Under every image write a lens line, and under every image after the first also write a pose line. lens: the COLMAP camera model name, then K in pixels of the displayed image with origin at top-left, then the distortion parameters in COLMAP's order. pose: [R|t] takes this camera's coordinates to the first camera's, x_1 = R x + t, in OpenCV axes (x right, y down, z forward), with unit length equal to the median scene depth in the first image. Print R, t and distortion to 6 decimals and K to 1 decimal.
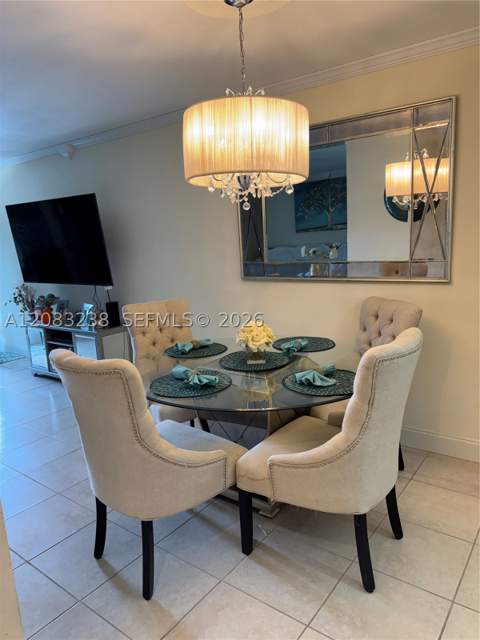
lens RADIAL K [[448.6, 0, 238.2], [0, 448.6, 320.9], [0, 0, 1]] dist [0.105740, -0.141480]
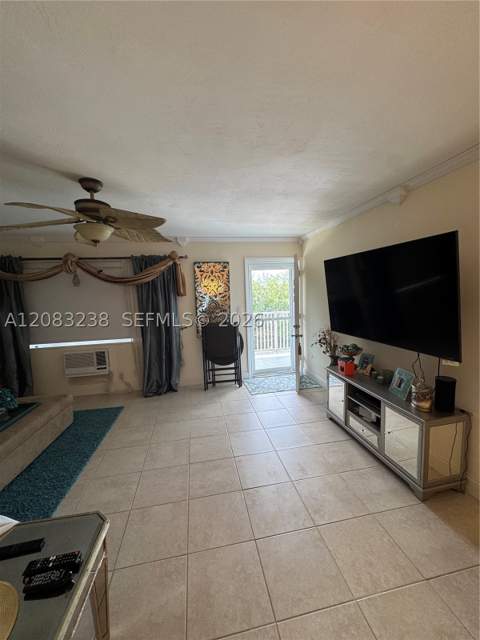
lens RADIAL K [[254.6, 0, 240.2], [0, 254.6, 319.5], [0, 0, 1]] dist [-0.004781, 0.000516]
pose [[0.742918, 0.092325, -0.662985, -0.474296], [-0.120603, 0.992696, 0.003096, -0.176585], [0.658428, 0.077658, 0.748627, 0.828917]]
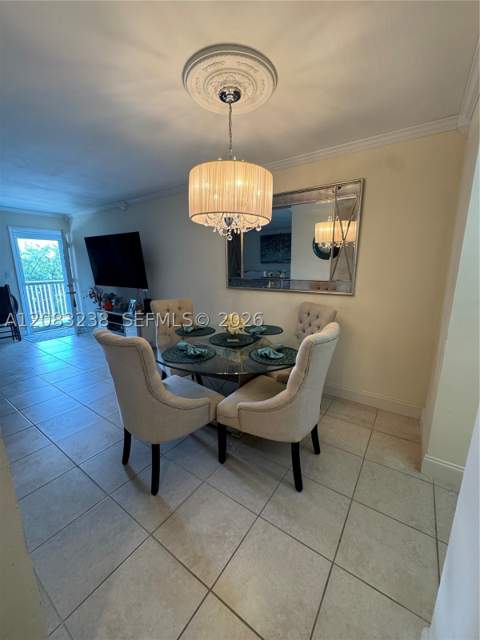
lens RADIAL K [[254.6, 0, 240.2], [0, 254.6, 319.5], [0, 0, 1]] dist [-0.004781, 0.000516]
pose [[0.997768, 0.037326, 0.055377, 0.012479], [-0.038568, 0.999024, 0.021539, -0.000920], [-0.054519, -0.023627, 0.998233, 0.111361]]
